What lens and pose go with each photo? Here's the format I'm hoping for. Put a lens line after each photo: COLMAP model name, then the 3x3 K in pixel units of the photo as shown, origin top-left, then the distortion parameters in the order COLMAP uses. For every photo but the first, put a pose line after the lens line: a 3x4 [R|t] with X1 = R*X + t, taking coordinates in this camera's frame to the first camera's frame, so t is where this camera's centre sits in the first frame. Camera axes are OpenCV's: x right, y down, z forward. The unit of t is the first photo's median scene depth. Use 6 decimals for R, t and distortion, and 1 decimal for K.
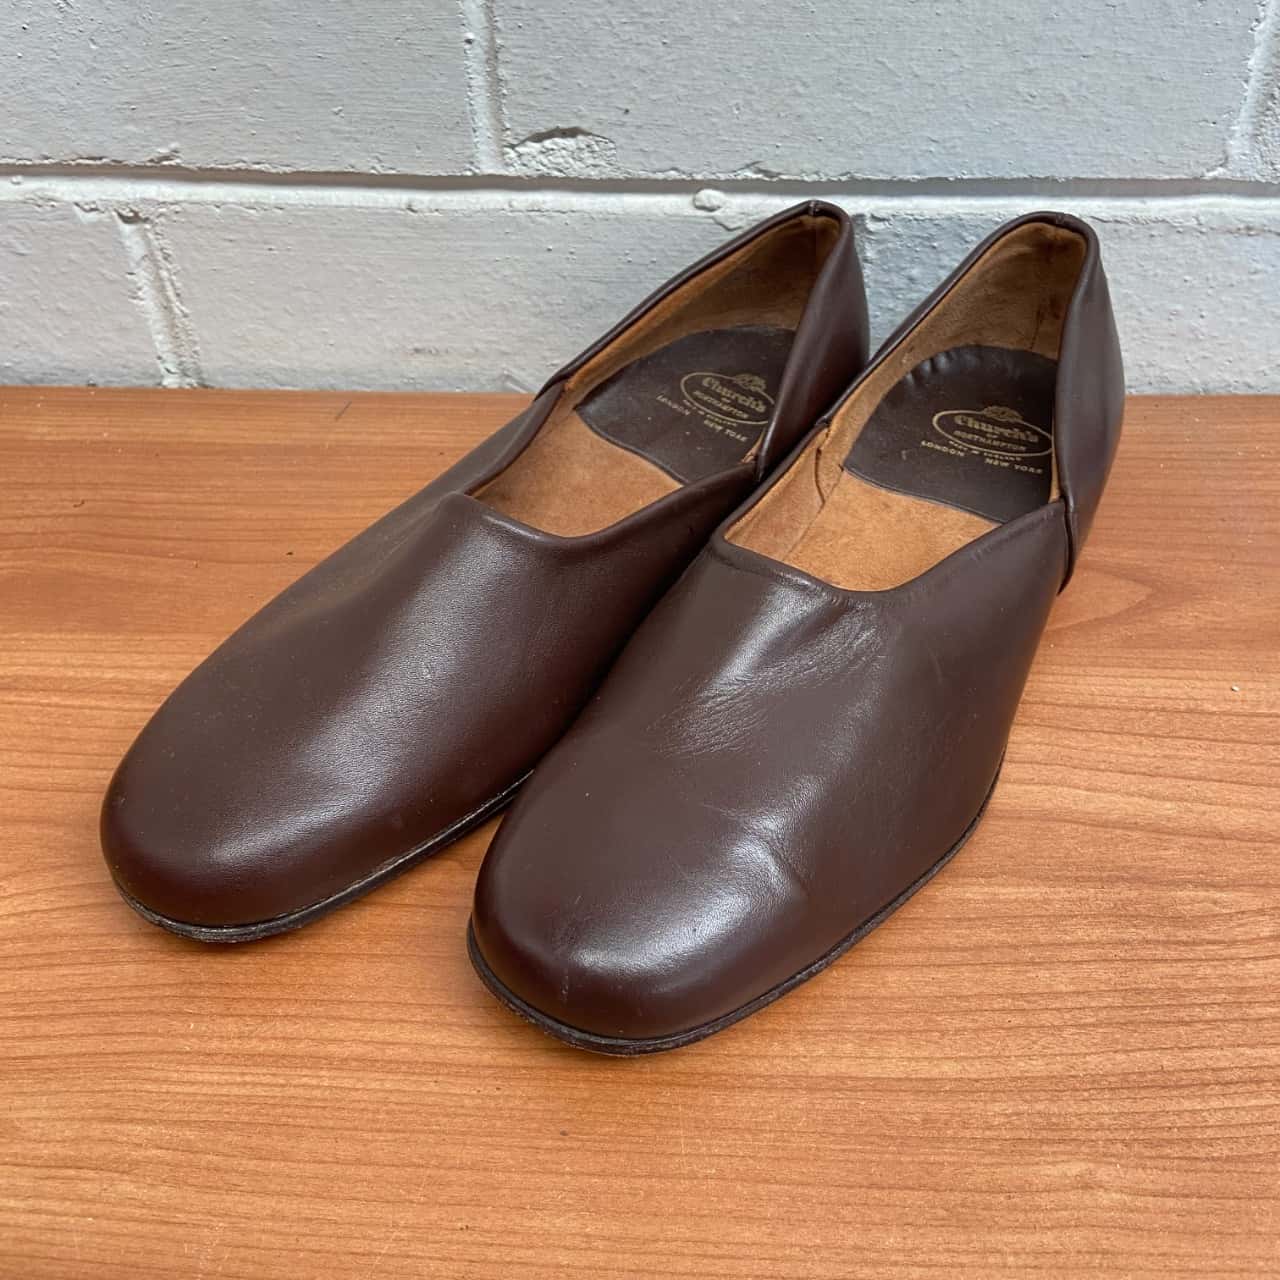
lens RADIAL K [[1326.9, 0, 652.1], [0, 1326.9, 627.8], [0, 0, 1]] dist [0.048328, 0.000000]
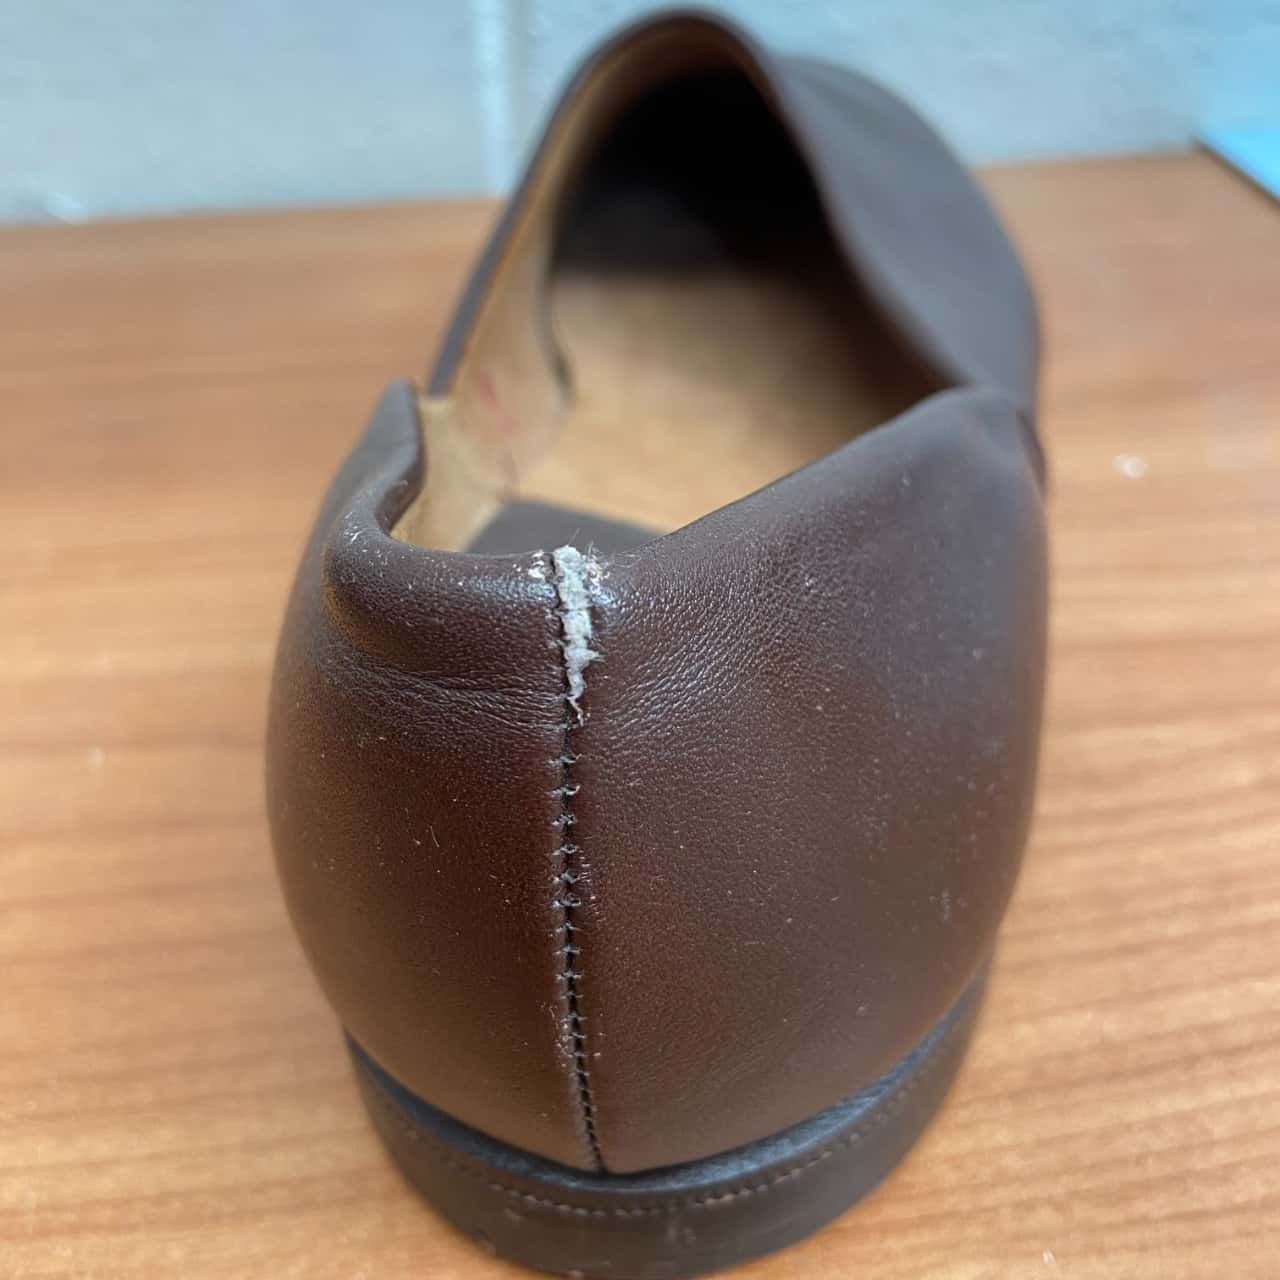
lens RADIAL K [[1326.9, 0, 668.6], [0, 1326.9, 674.5], [0, 0, 1]] dist [0.048328, 0.000000]
pose [[0.987059, -0.100787, 0.124725, 0.150231], [0.107059, 0.993250, -0.044632, 0.173152], [-0.119384, 0.057407, 0.991187, 0.454551]]
